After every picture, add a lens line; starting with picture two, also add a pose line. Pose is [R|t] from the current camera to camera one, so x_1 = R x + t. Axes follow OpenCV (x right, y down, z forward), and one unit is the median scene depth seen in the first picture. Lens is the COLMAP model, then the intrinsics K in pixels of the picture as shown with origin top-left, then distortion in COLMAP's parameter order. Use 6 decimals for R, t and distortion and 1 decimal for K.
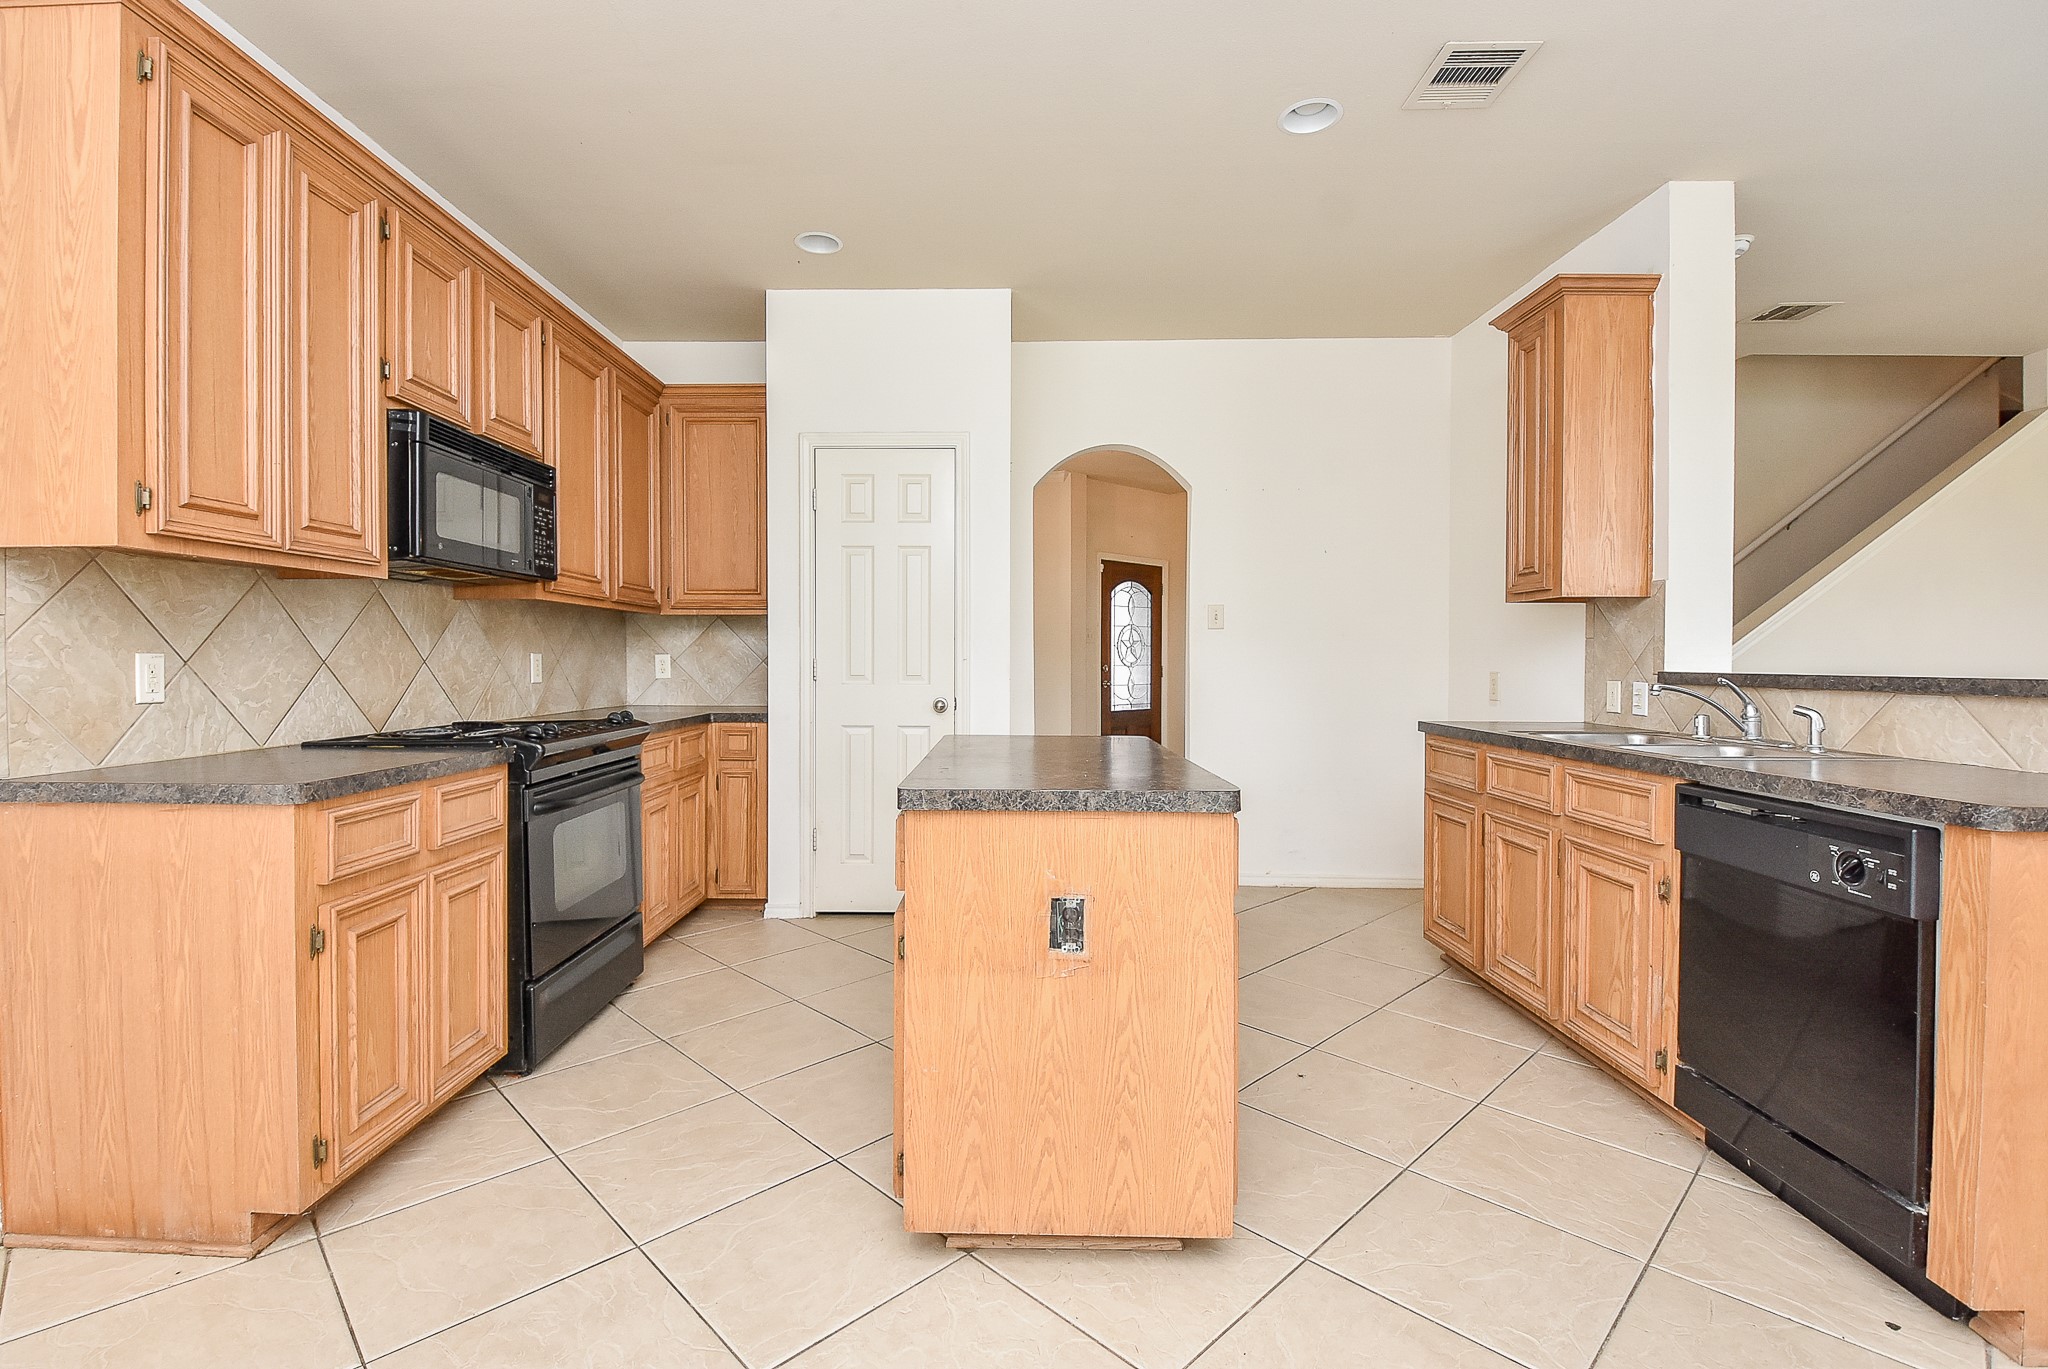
lens RADIAL K [[917.1, 0, 987.2], [0, 917.1, 667.2], [0, 0, 1]] dist [0.034175, -0.032394]
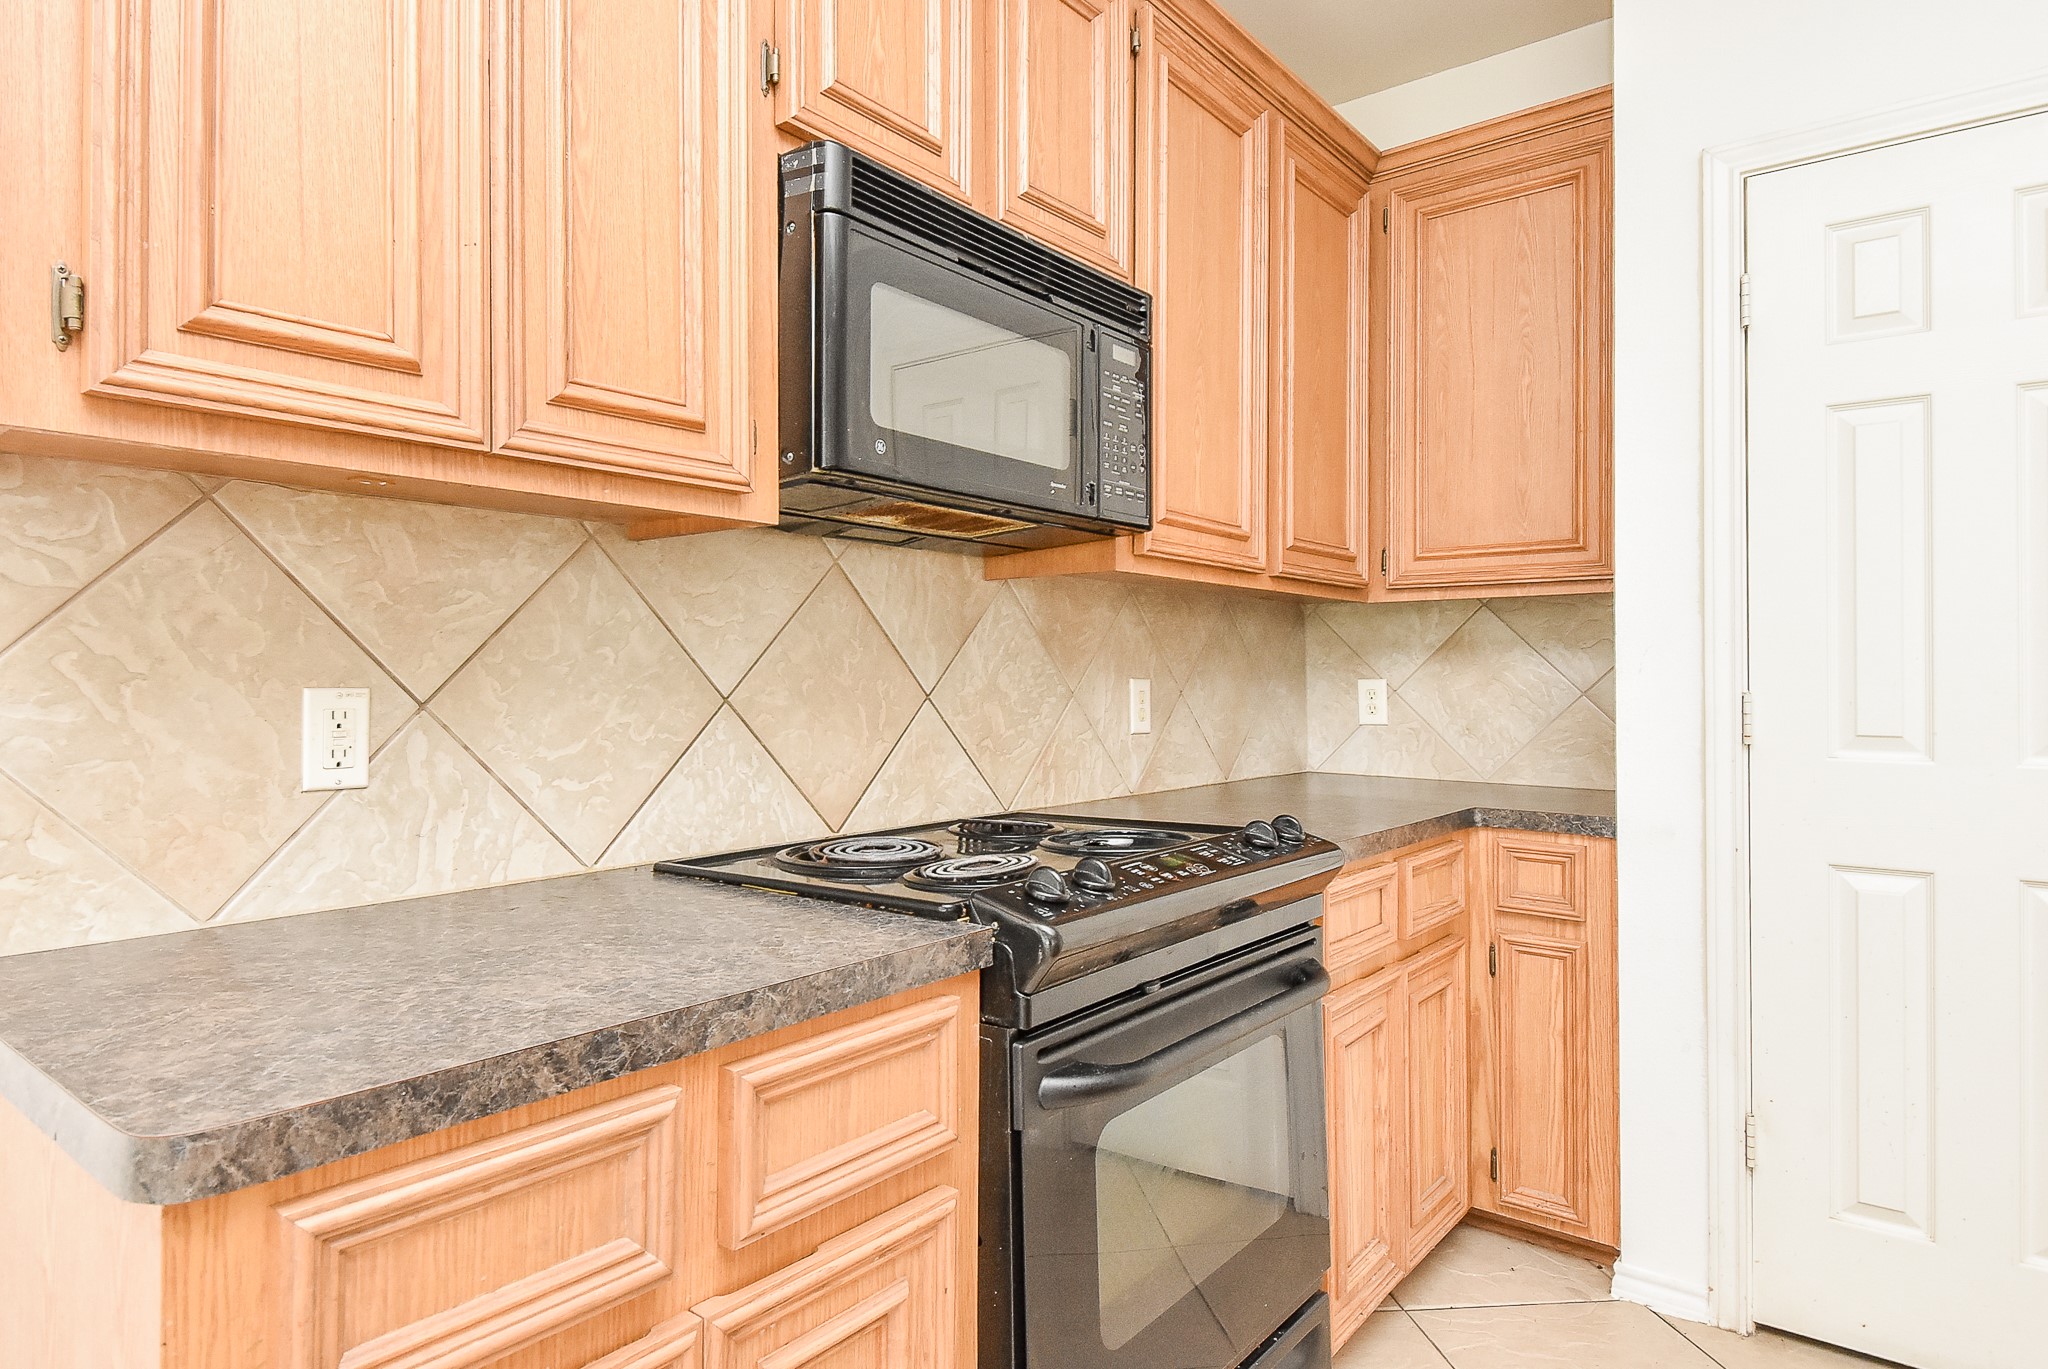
lens RADIAL K [[1166.0, 0, 975.5], [0, 1166.0, 662.9], [0, 0, 1]] dist [0.055171, -0.049314]
pose [[0.785670, -0.006638, -0.618610, -0.207447], [-0.006867, 0.999787, -0.019450, -0.015437], [0.618607, 0.019529, 0.785458, 0.594562]]
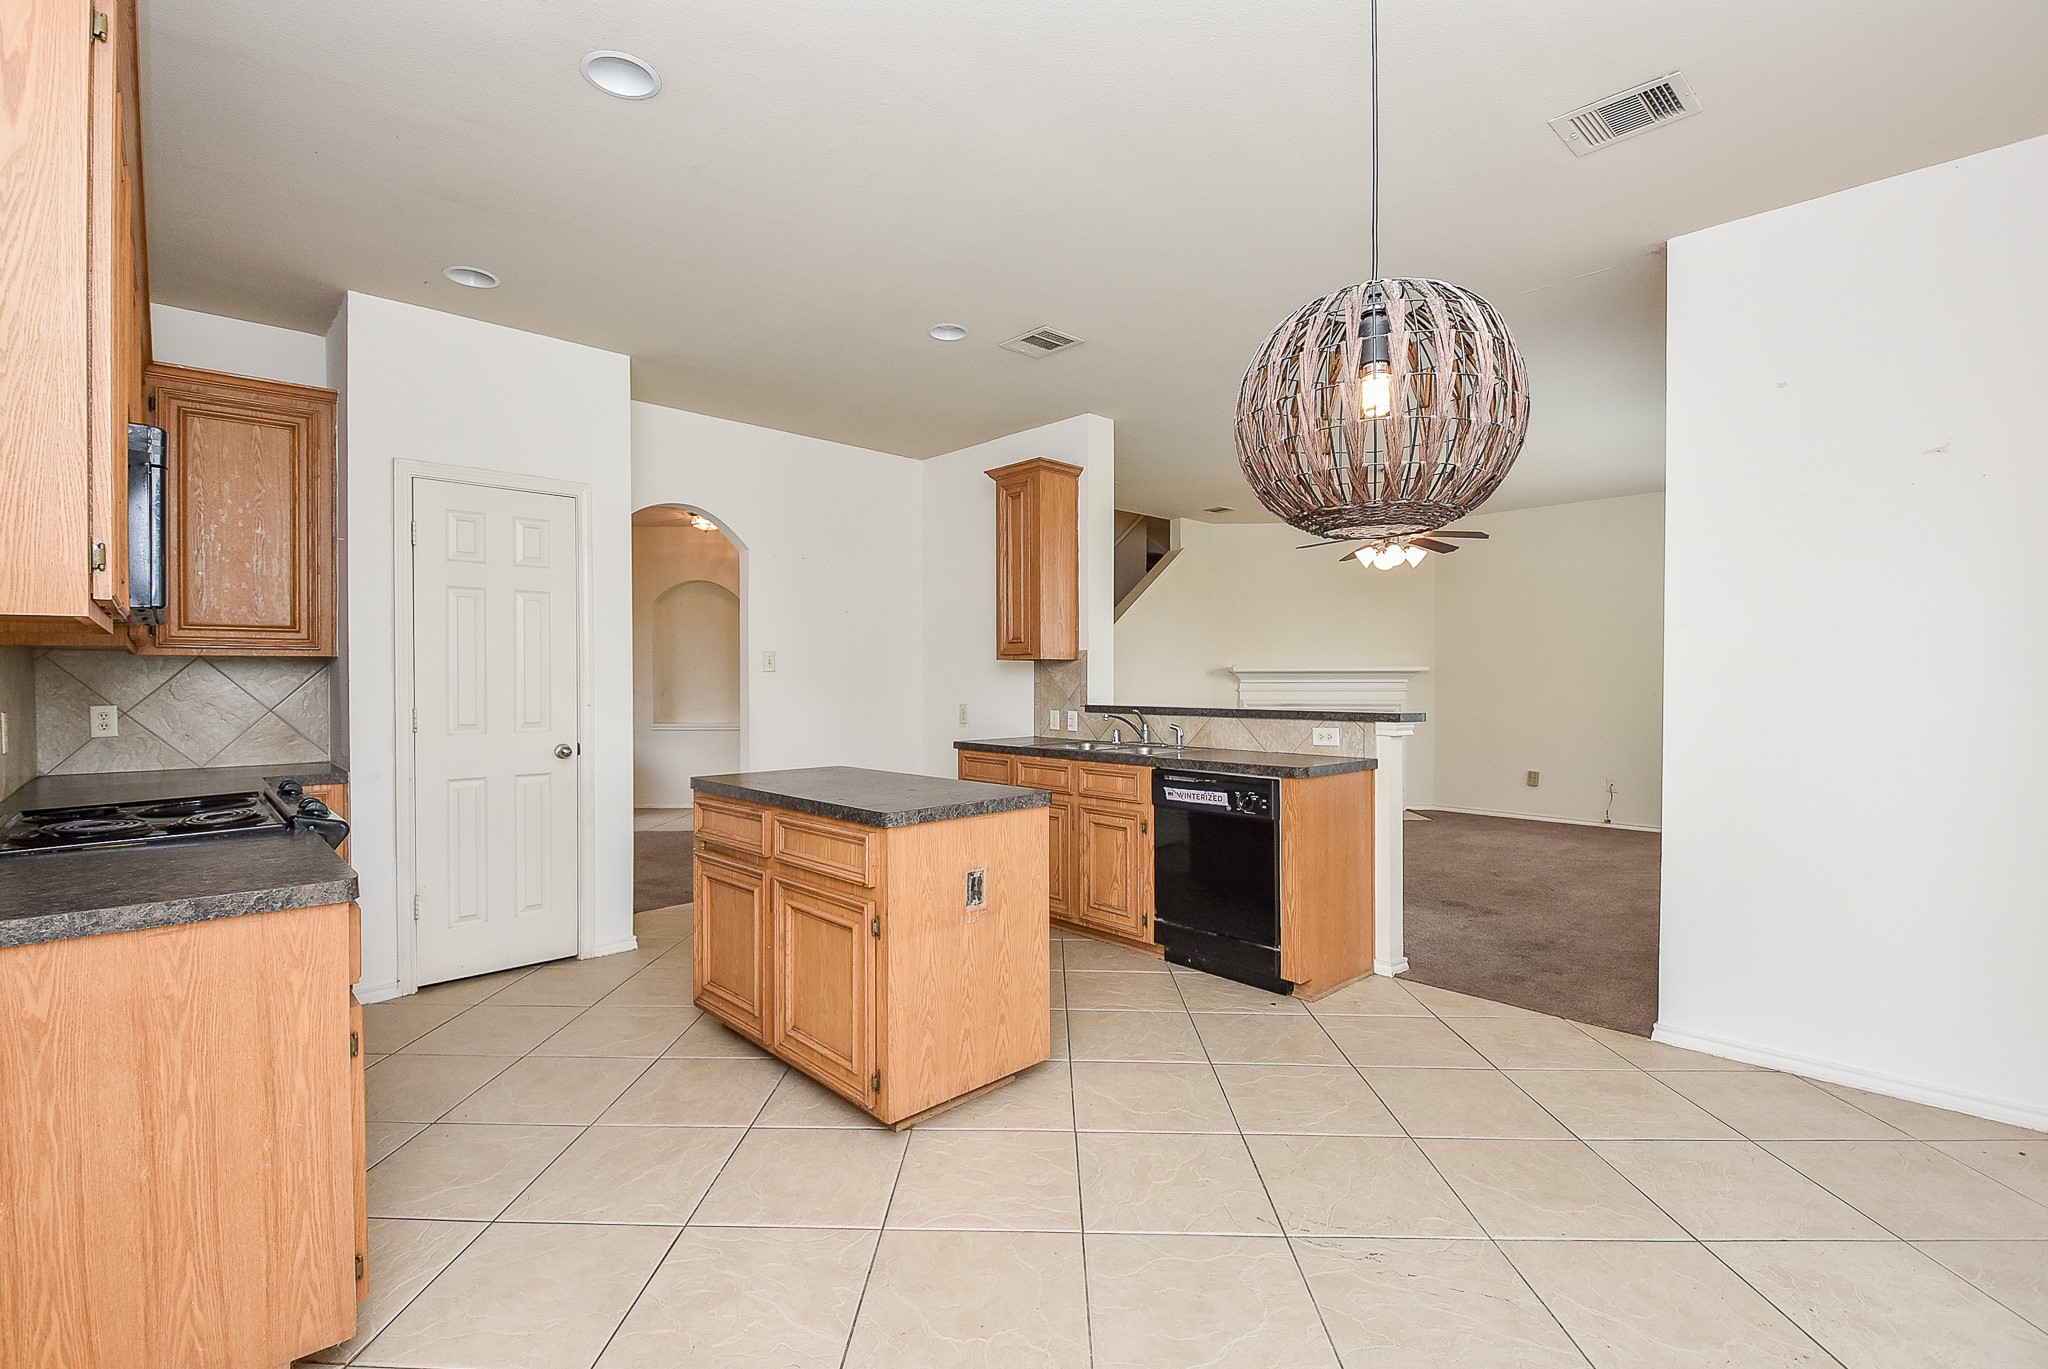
lens RADIAL K [[906.1, 0, 1009.0], [0, 906.1, 684.1], [0, 0, 1]] dist [0.027489, -0.024282]
pose [[0.713151, -0.009076, 0.700952, -0.631003], [0.010828, 0.999940, 0.001931, -0.045147], [-0.700927, 0.006213, 0.713206, -0.090142]]
